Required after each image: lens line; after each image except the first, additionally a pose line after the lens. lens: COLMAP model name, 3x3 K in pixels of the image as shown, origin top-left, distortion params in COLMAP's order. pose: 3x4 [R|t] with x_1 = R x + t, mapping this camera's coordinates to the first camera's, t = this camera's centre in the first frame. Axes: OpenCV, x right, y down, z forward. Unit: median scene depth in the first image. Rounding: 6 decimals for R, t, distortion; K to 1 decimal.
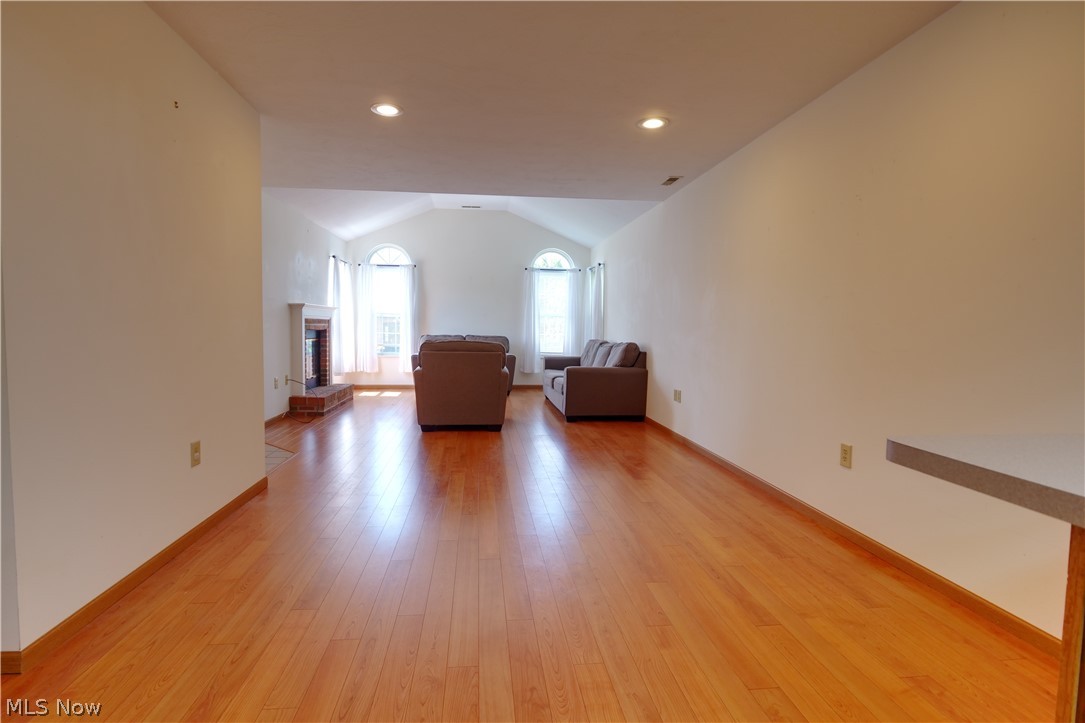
lens RADIAL K [[529.7, 0, 534.3], [0, 529.7, 353.9], [0, 0, 1]] dist [-0.012063, -0.001783]
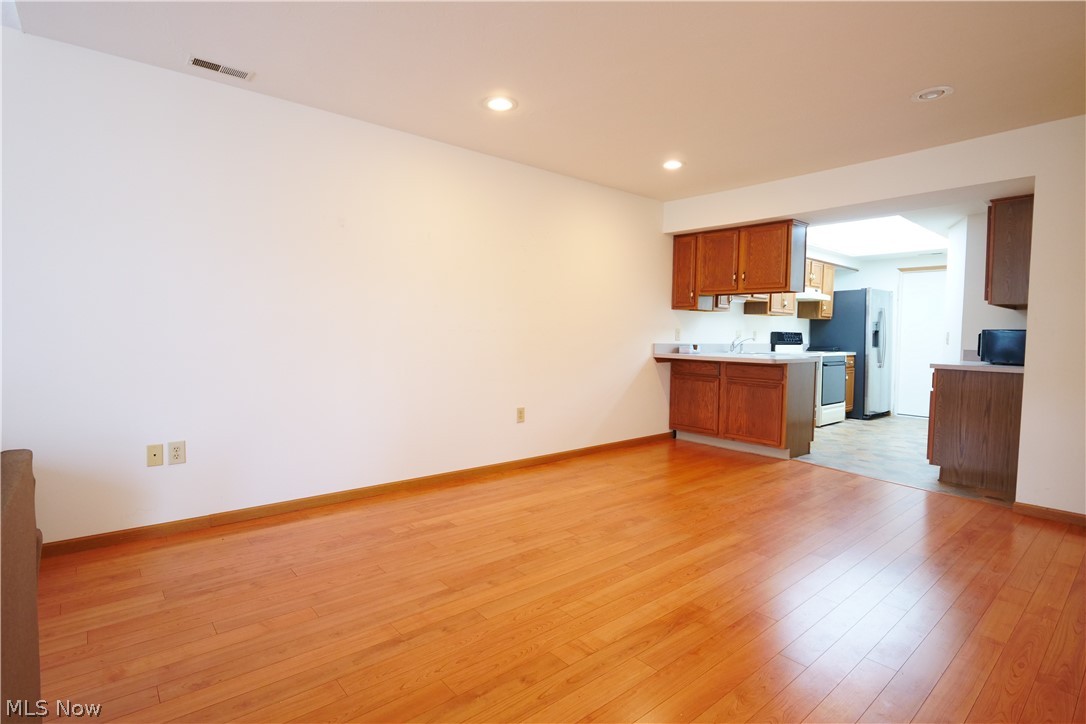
lens RADIAL K [[530.2, 0, 534.8], [0, 530.2, 354.4], [0, 0, 1]] dist [-0.012063, -0.001783]
pose [[-0.554014, -0.056856, 0.830563, -0.316928], [0.020861, 0.996404, 0.082124, -0.049101], [-0.832246, 0.062824, -0.550836, 0.814058]]
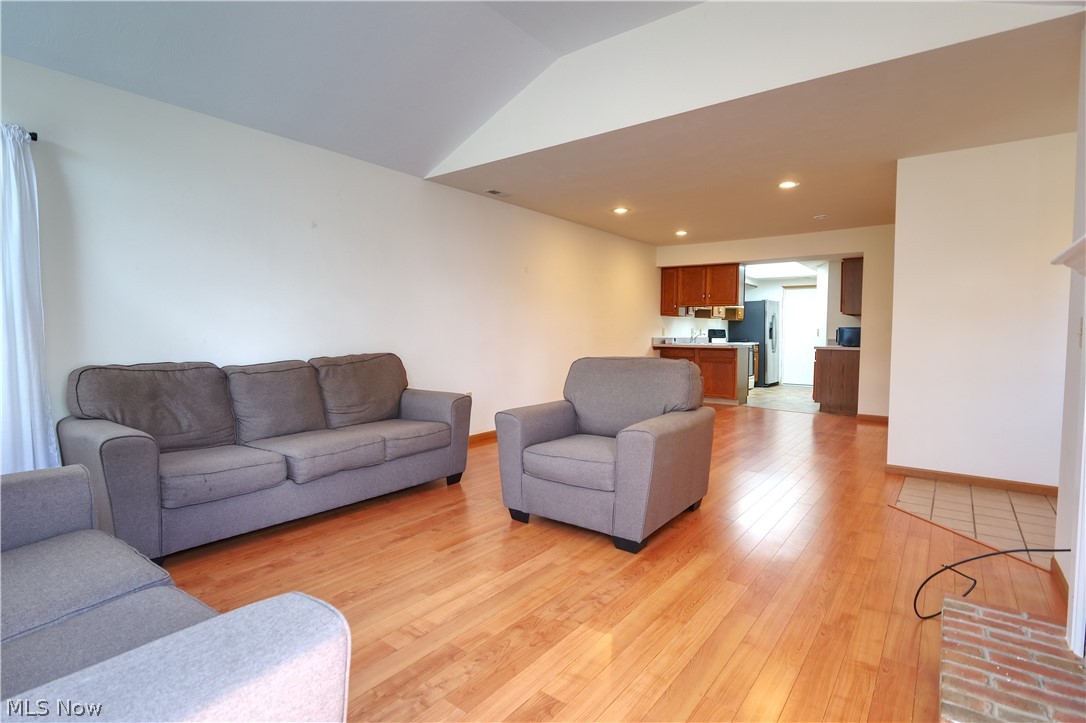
lens RADIAL K [[530.2, 0, 534.8], [0, 530.2, 353.9], [0, 0, 1]] dist [-0.012063, -0.001783]
pose [[-0.717051, -0.047118, 0.695426, -0.425668], [0.020719, 0.995831, 0.088836, -0.076169], [-0.696712, 0.078108, -0.713085, 1.342897]]
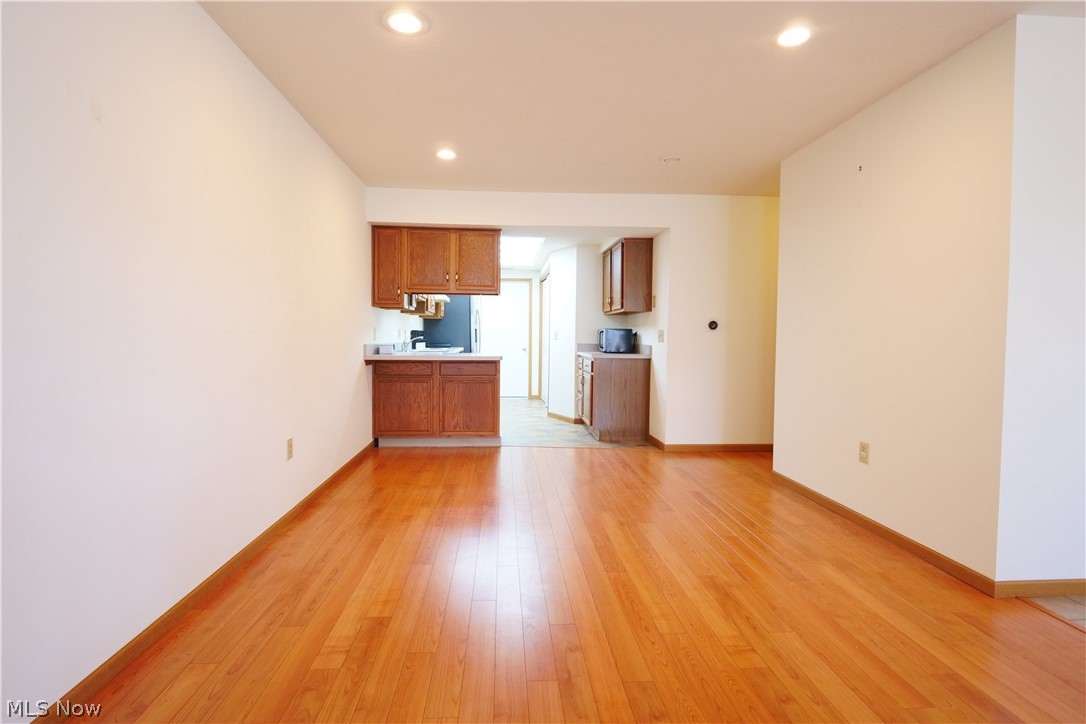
lens RADIAL K [[532.1, 0, 528.5], [0, 532.1, 354.5], [0, 0, 1]] dist [-0.016201, -0.001778]
pose [[-0.998038, -0.023627, 0.057983, 0.014808], [-0.018381, 0.995826, 0.089397, -0.050231], [-0.059854, 0.088156, -0.994307, 0.928397]]
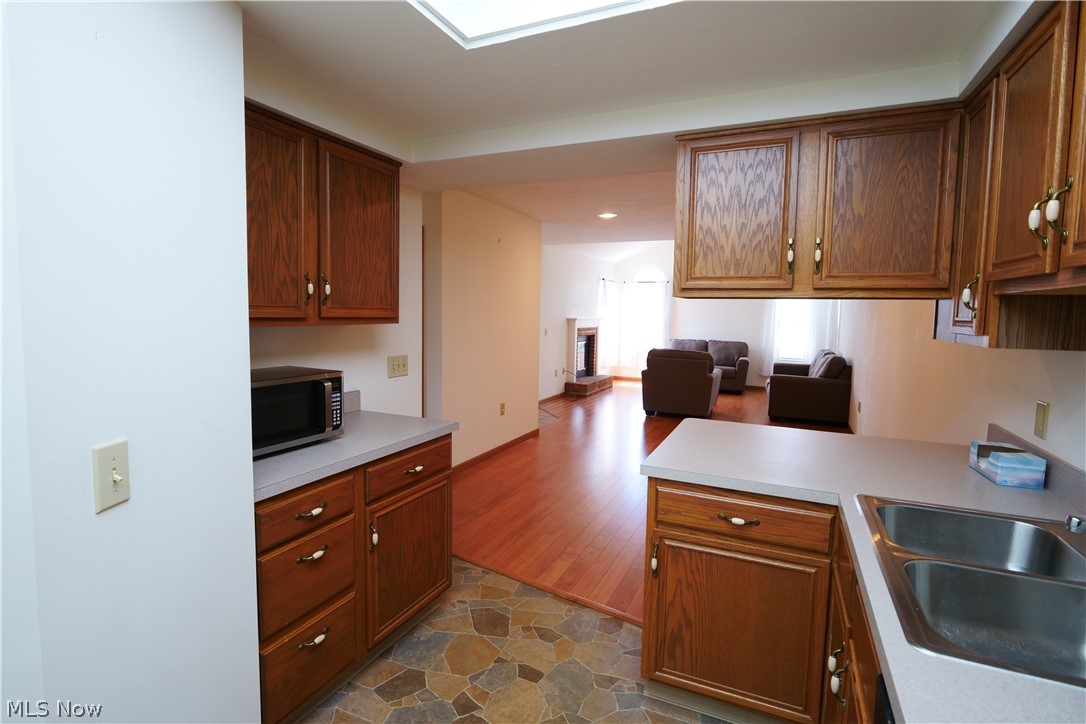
lens RADIAL K [[532.1, 0, 528.5], [0, 532.1, 354.5], [0, 0, 1]] dist [-0.016201, -0.001778]
pose [[0.848025, 0.046363, -0.527925, 0.217644], [-0.035017, 0.998891, 0.031474, -0.037728], [0.528799, -0.008205, 0.848708, -0.290173]]
